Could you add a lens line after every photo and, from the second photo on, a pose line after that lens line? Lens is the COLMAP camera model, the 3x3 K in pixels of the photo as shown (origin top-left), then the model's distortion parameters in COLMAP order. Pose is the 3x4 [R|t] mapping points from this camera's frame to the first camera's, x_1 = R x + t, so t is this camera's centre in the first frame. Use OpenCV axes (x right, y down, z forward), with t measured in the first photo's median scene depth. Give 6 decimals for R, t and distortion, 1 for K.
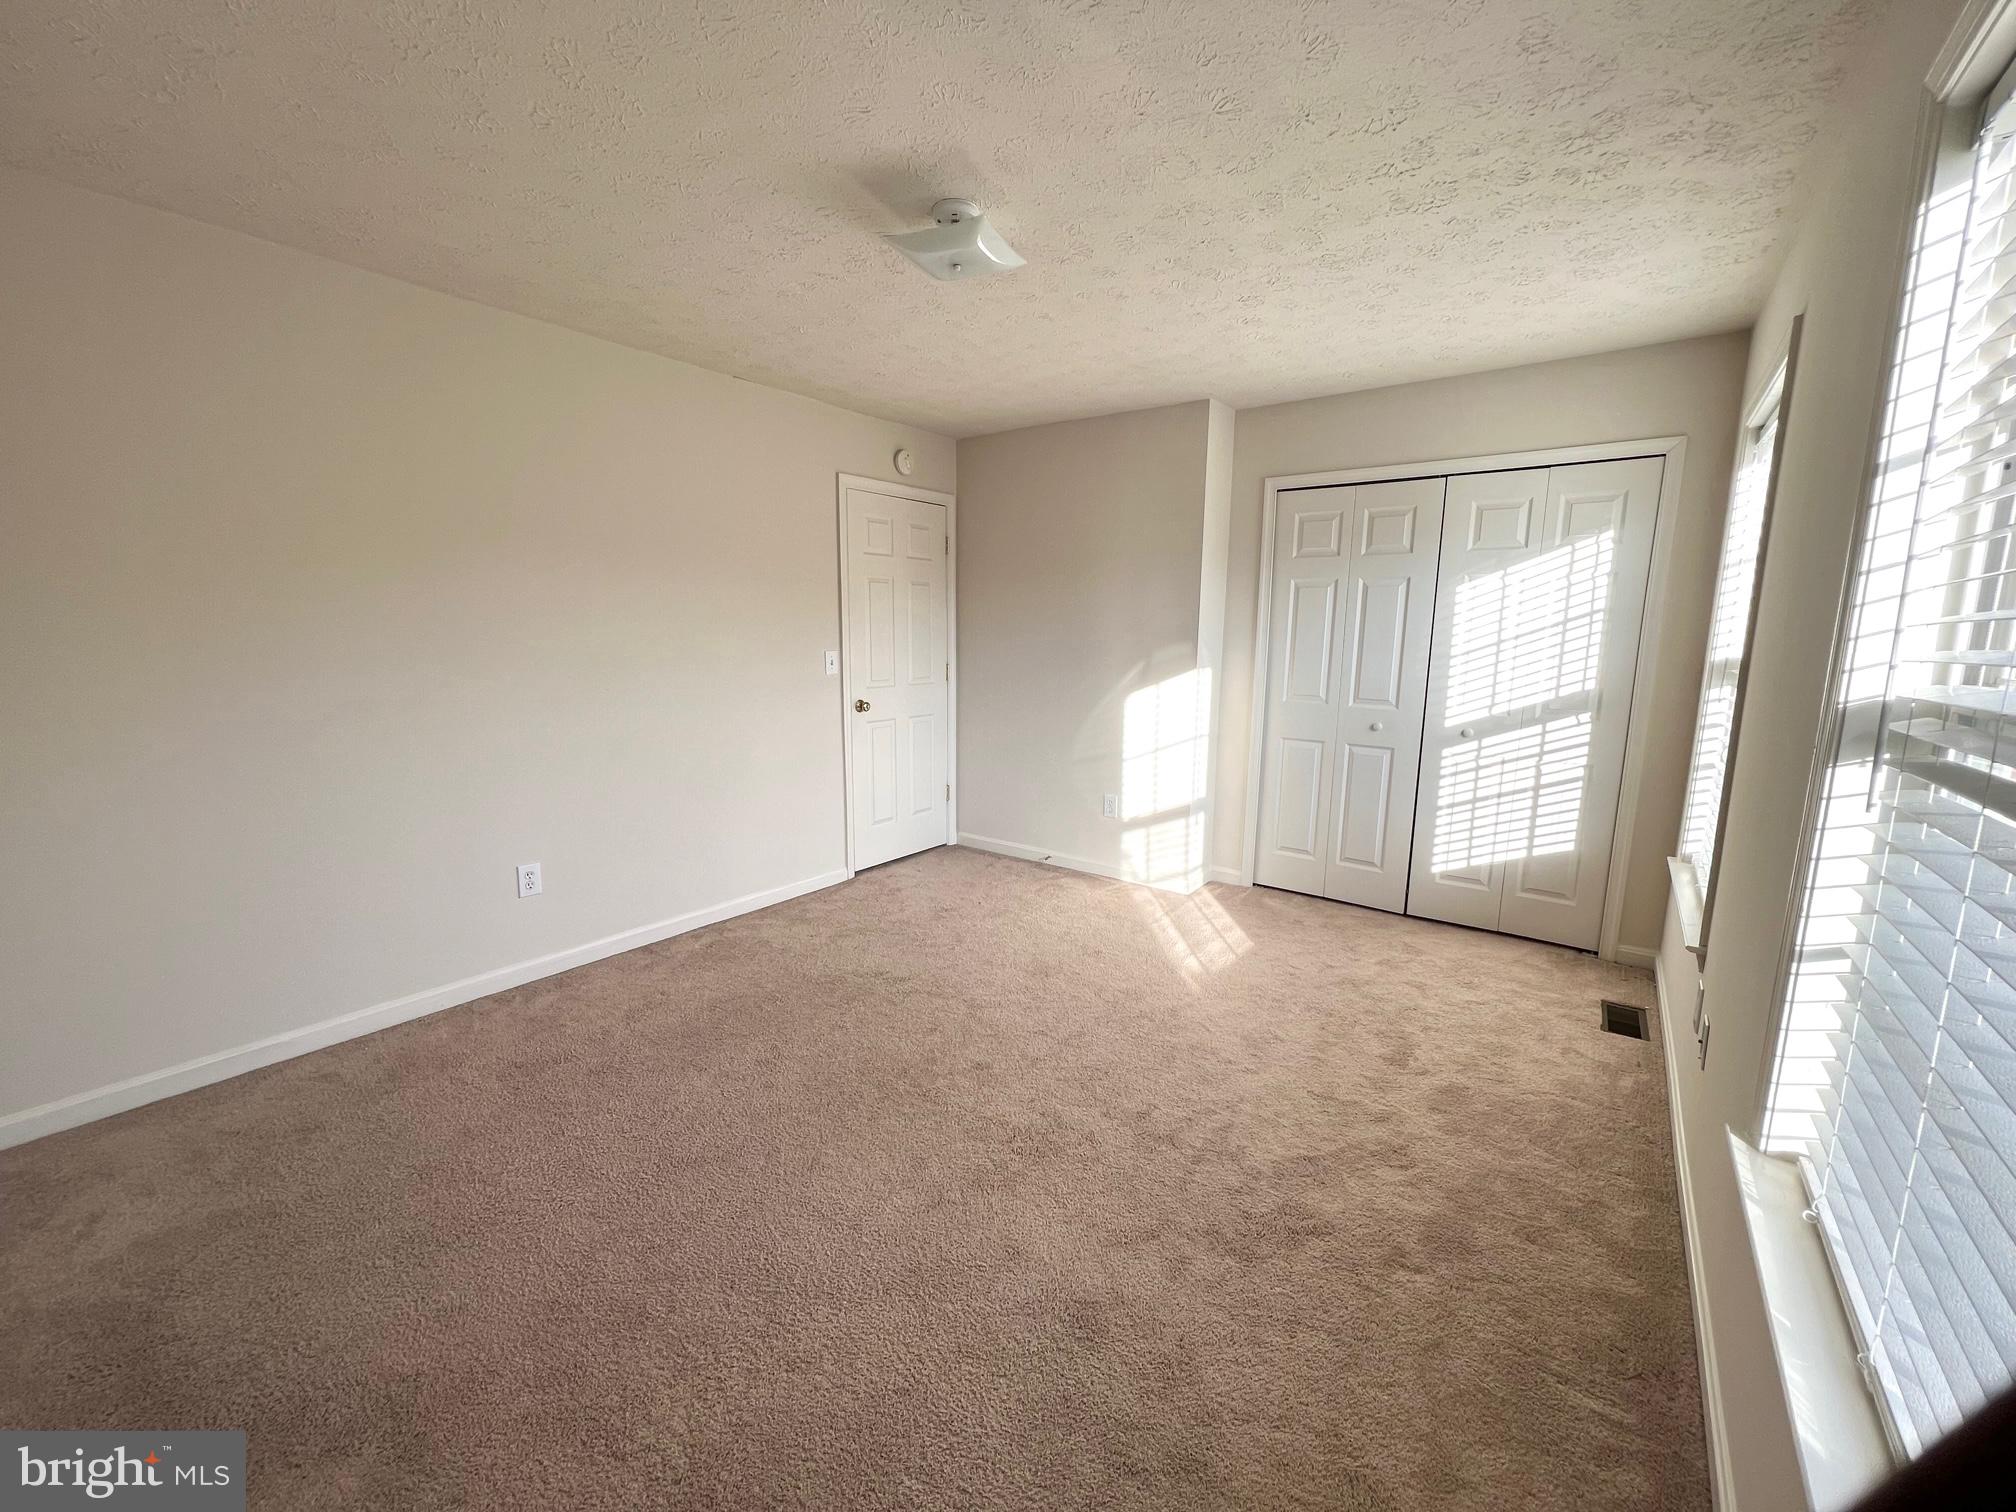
lens RADIAL K [[830.8, 0, 1008.0], [0, 830.8, 756.0], [0, 0, 1]] dist [-0.000801, -0.000435]
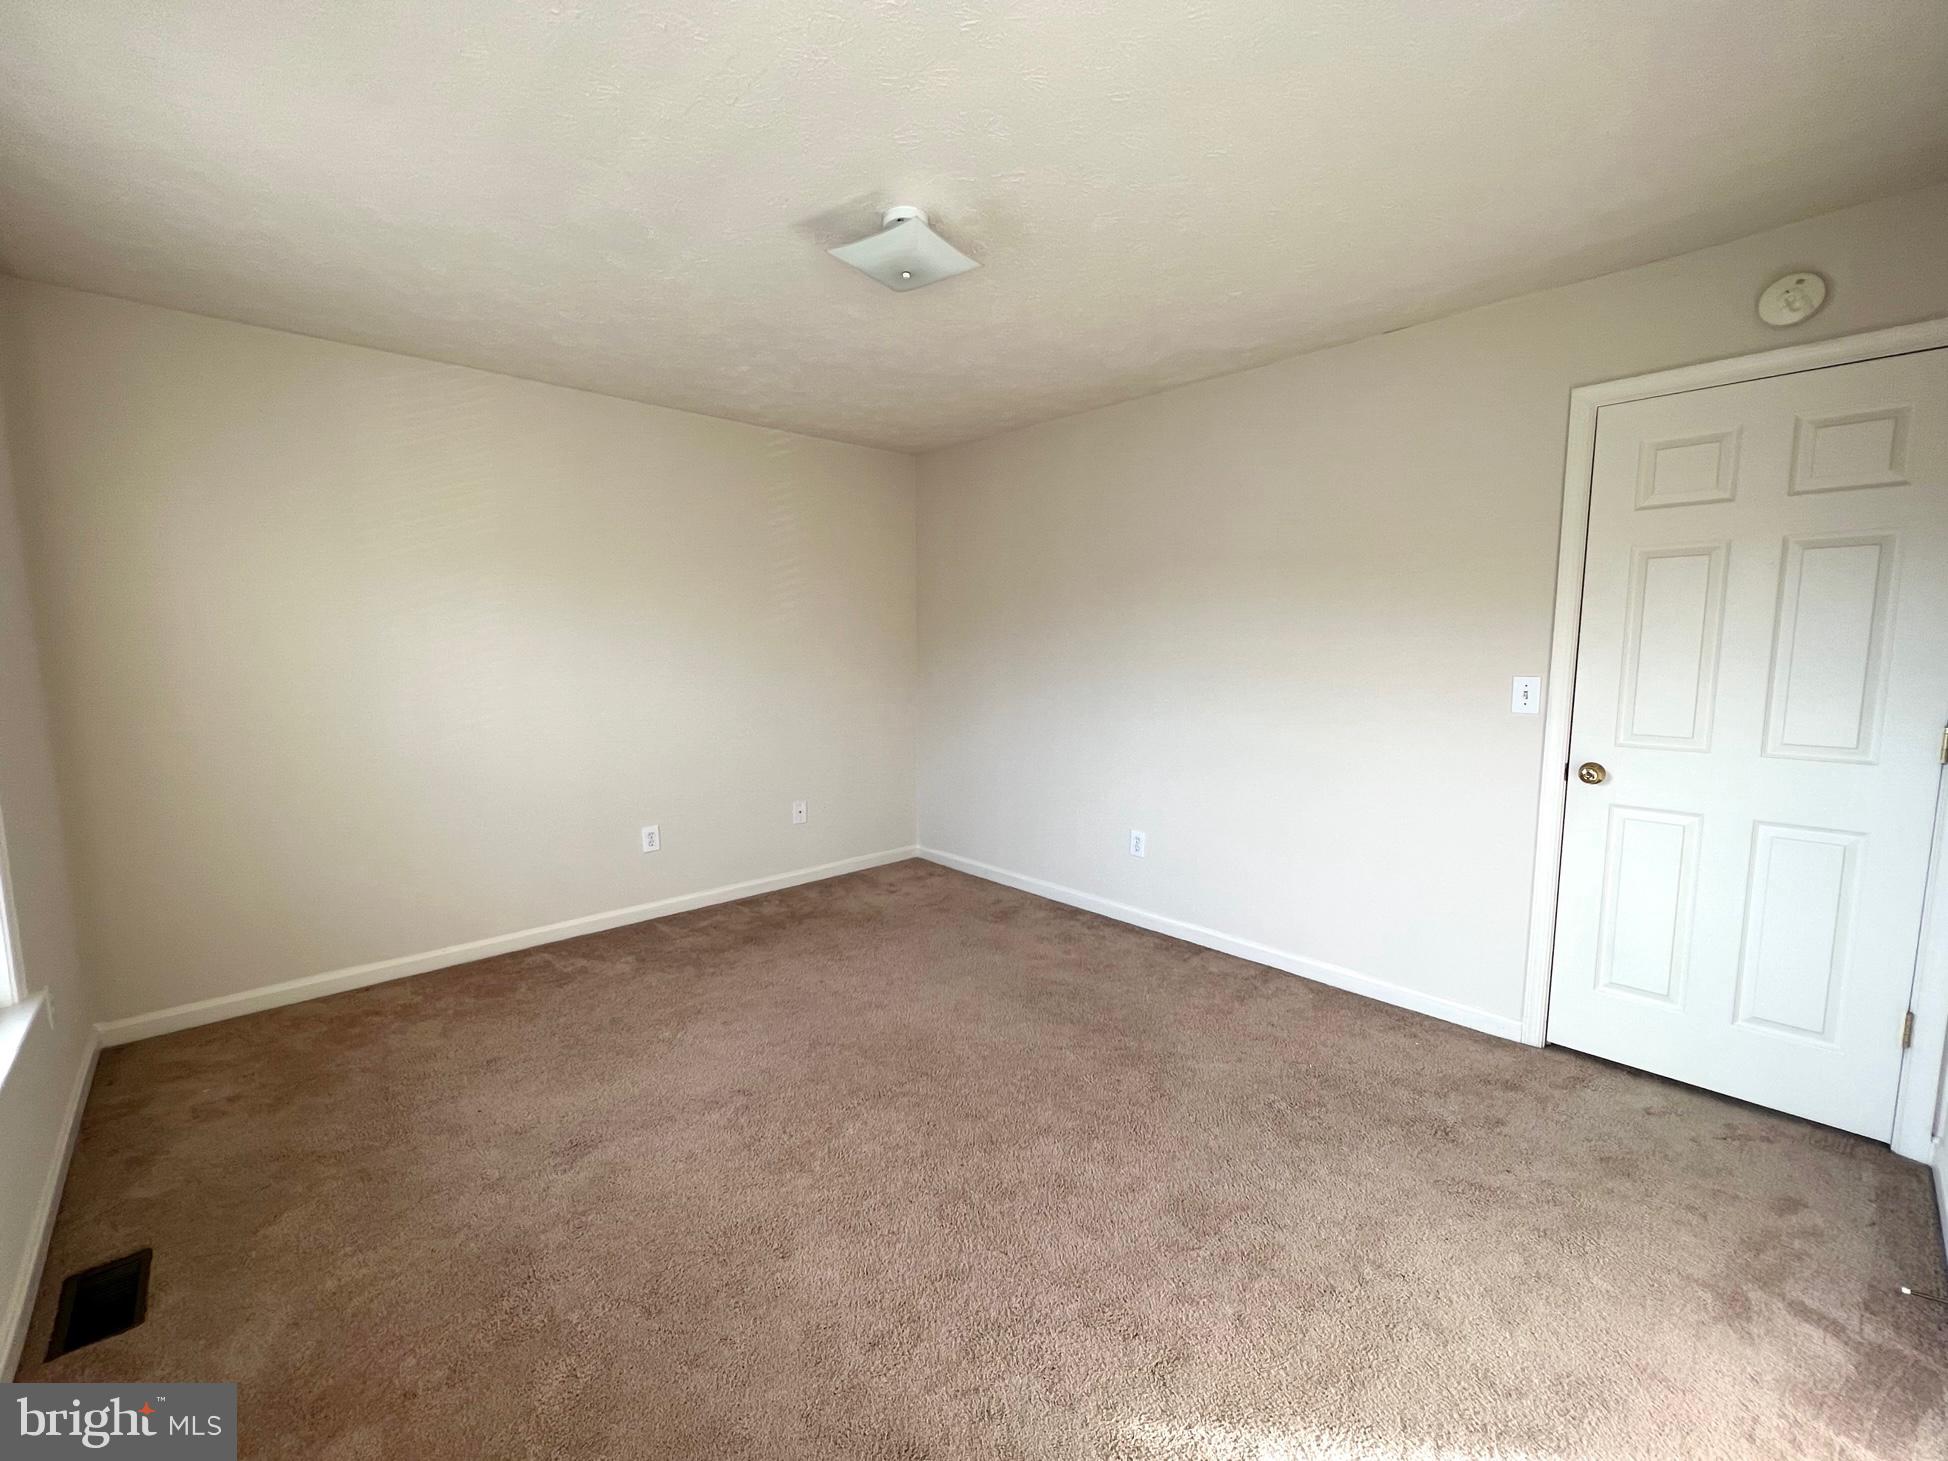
lens RADIAL K [[802.8, 0, 974.0], [0, 802.8, 730.5], [0, 0, 1]] dist [-0.000801, -0.000435]
pose [[-0.184503, 0.096597, -0.978073, 0.459536], [-0.152985, 0.980206, 0.125666, -0.095883], [0.970852, 0.172817, -0.166073, 0.679986]]
